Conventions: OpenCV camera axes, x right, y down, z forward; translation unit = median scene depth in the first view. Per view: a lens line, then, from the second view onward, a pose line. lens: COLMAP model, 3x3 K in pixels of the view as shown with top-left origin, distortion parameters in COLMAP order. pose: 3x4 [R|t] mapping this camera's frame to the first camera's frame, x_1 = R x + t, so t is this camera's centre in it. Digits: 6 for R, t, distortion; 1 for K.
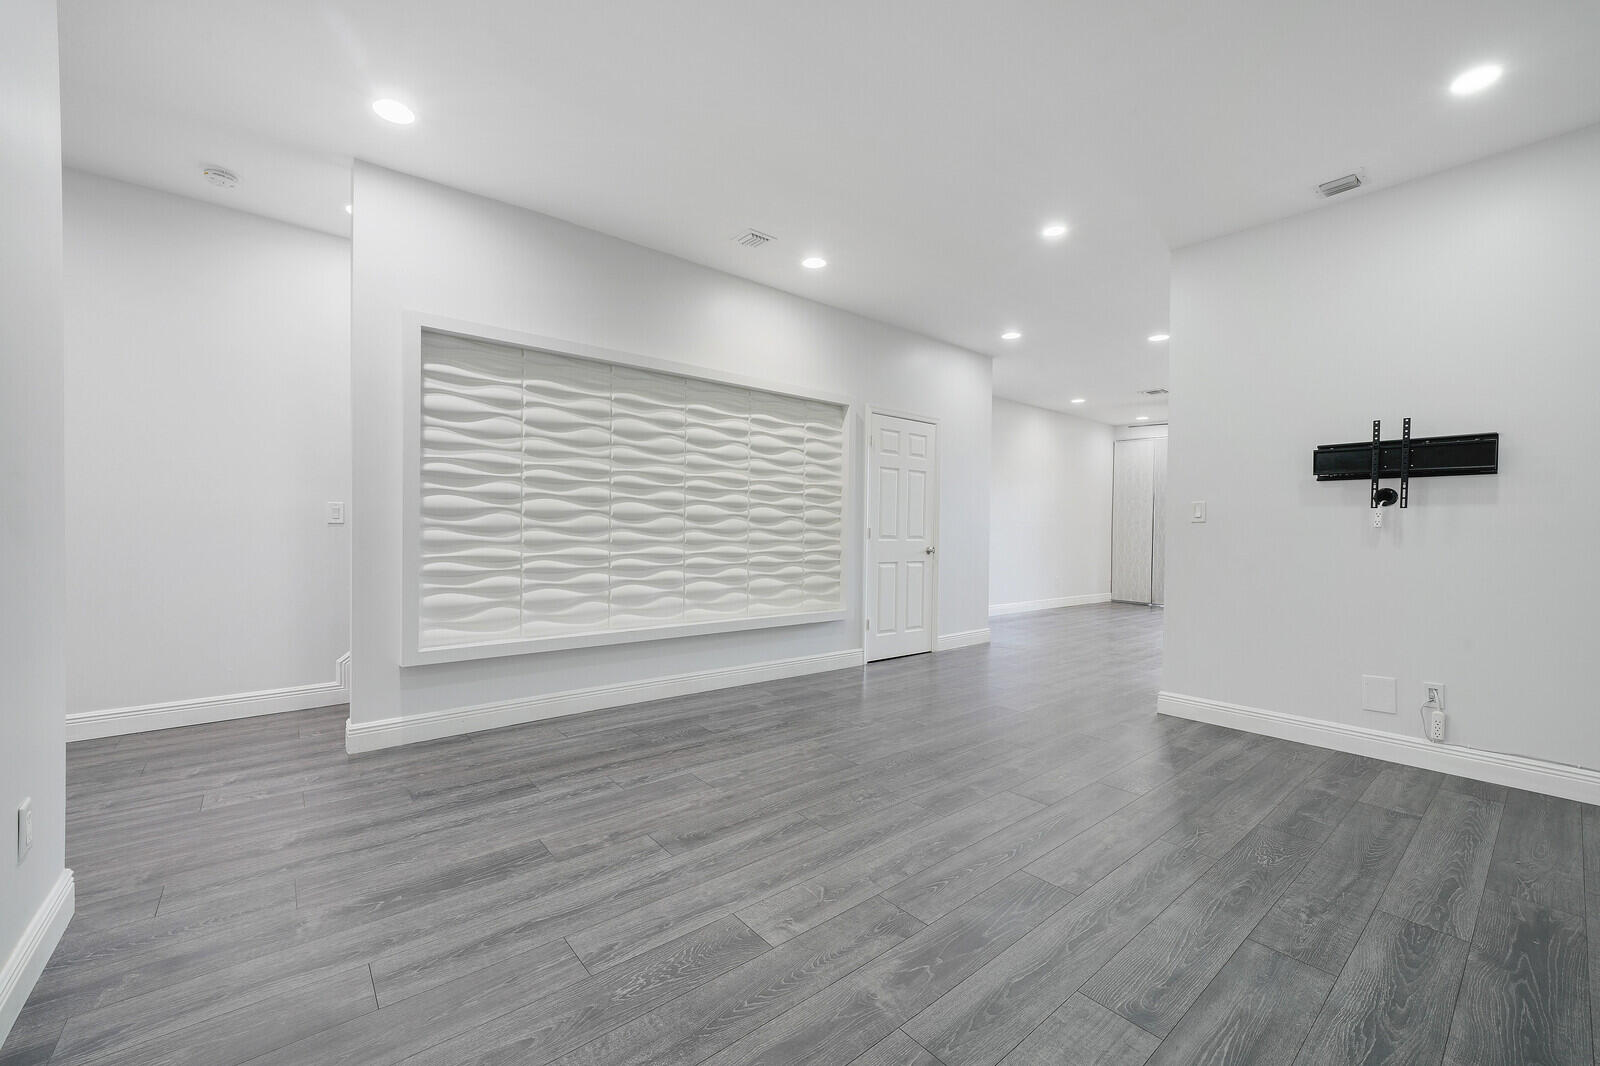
lens RADIAL K [[644.7, 0, 784.6], [0, 644.7, 525.1], [0, 0, 1]] dist [-0.008118, 0.002451]
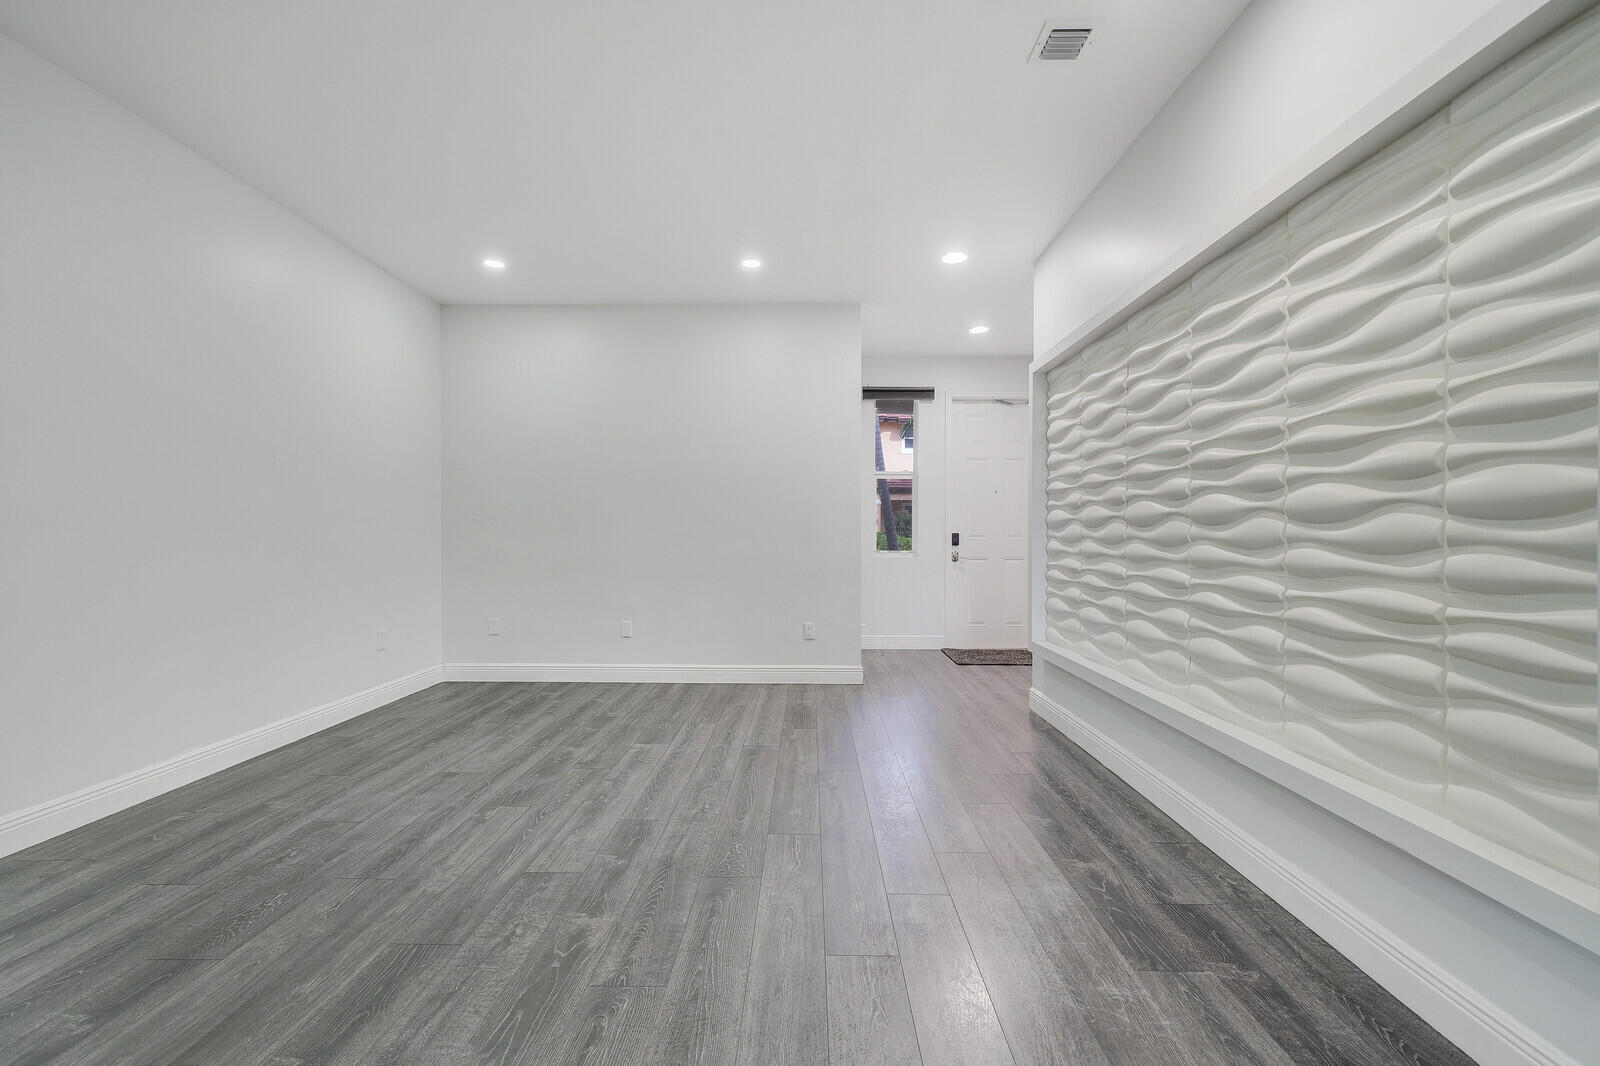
lens RADIAL K [[685.5, 0, 804.6], [0, 685.5, 521.9], [0, 0, 1]] dist [0.001068, 0.002205]
pose [[-0.633688, -0.028760, -0.773054, 1.066702], [-0.007168, 0.999484, -0.031308, 0.024298], [0.773555, -0.014298, -0.633568, 2.245936]]
